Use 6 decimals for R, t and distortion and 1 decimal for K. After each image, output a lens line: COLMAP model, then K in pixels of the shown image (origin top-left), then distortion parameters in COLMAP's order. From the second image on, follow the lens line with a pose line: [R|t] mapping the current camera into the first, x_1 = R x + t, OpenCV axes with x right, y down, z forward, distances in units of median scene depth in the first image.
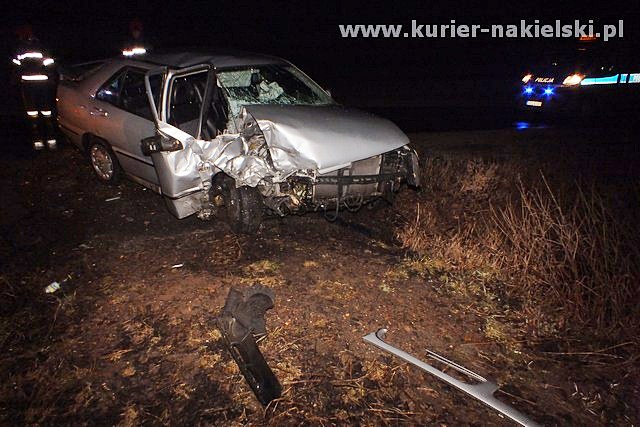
lens RADIAL K [[417.1, 0, 311.3], [0, 417.1, 219.4], [0, 0, 1]] dist [-0.079225, 0.034318]
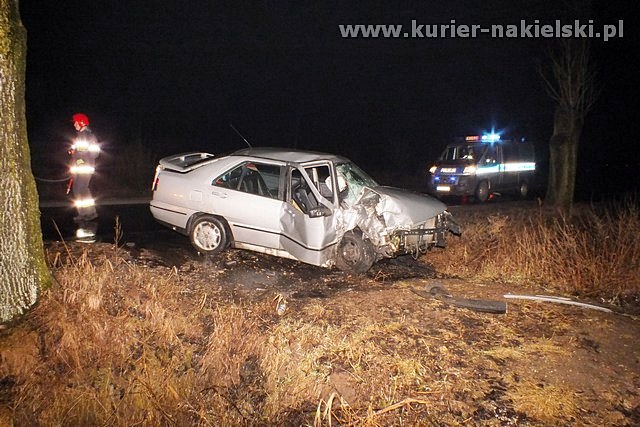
lens RADIAL K [[441.9, 0, 322.0], [0, 441.9, 208.0], [0, 0, 1]] dist [-0.010100, -0.002744]
pose [[0.949137, -0.033307, 0.313098, -0.780799], [0.110385, 0.966478, -0.231811, 0.159484], [-0.294881, 0.254581, 0.920996, -0.431389]]
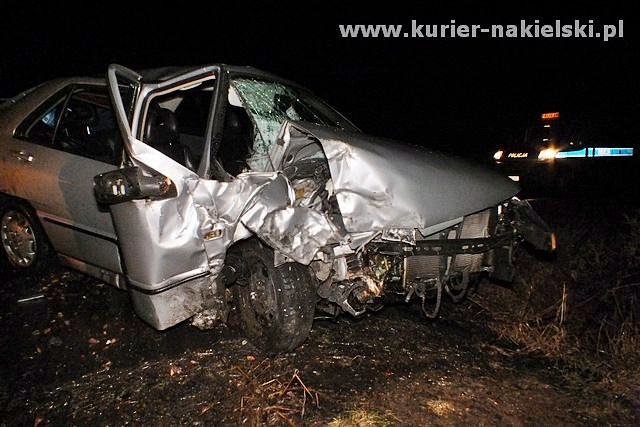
lens RADIAL K [[417.1, 0, 320.4], [0, 417.1, 216.5], [0, 0, 1]] dist [-0.079225, 0.034318]
pose [[0.987959, -0.023612, 0.152901, -0.195262], [0.057060, 0.974224, -0.218247, -0.017244], [-0.143807, 0.224343, 0.963841, 0.436020]]
